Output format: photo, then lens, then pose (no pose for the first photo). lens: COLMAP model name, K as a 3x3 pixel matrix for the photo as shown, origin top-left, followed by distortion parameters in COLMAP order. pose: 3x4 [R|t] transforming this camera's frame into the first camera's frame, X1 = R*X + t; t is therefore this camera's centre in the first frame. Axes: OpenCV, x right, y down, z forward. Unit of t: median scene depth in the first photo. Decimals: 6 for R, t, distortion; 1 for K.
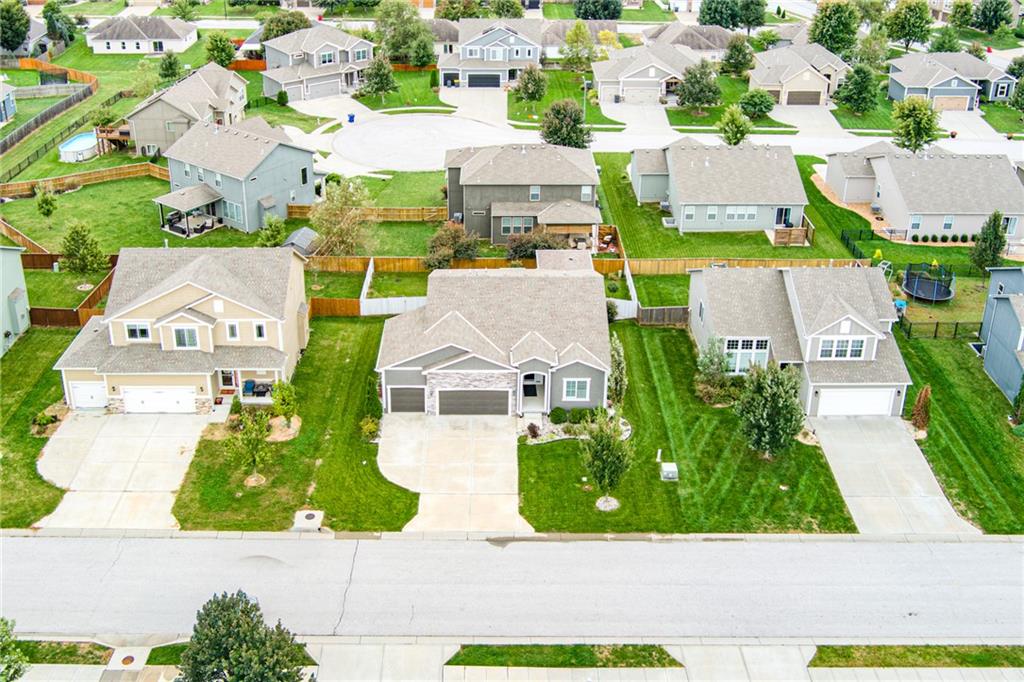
lens RADIAL K [[984.5, 0, 508.4], [0, 984.5, 272.5], [0, 0, 1]] dist [-0.012863, -0.003884]
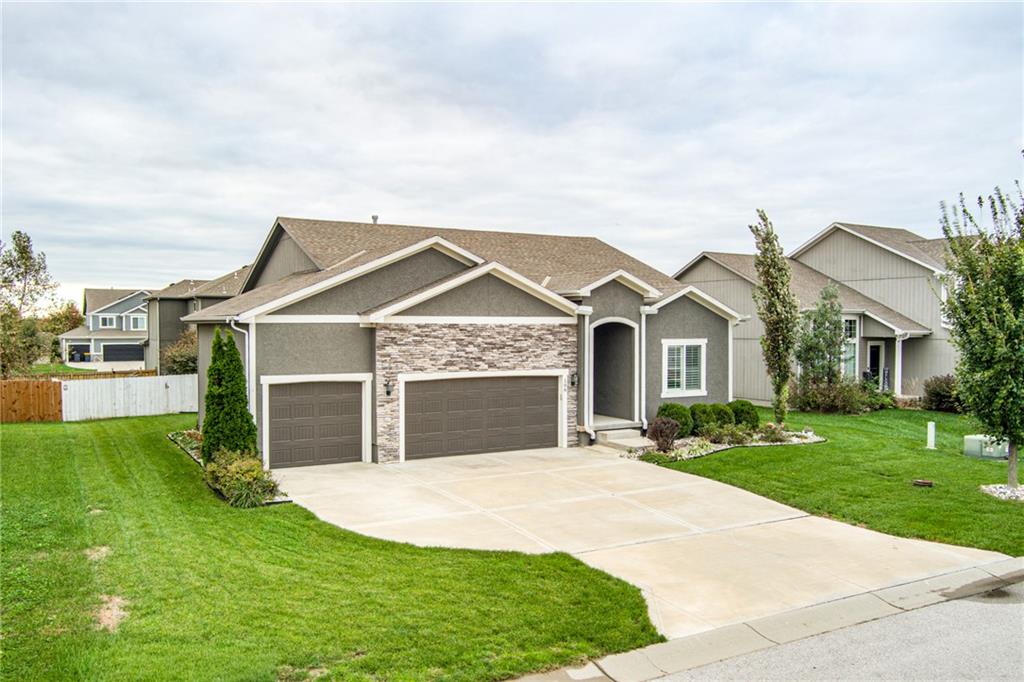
lens RADIAL K [[811.9, 0, 481.6], [0, 811.9, 363.6], [0, 0, 1]] dist [-0.016805, -0.005491]
pose [[0.876079, -0.027952, 0.481357, -0.193064], [0.214425, 0.916754, -0.337023, 0.223503], [-0.431865, 0.398473, 0.809143, 0.738554]]
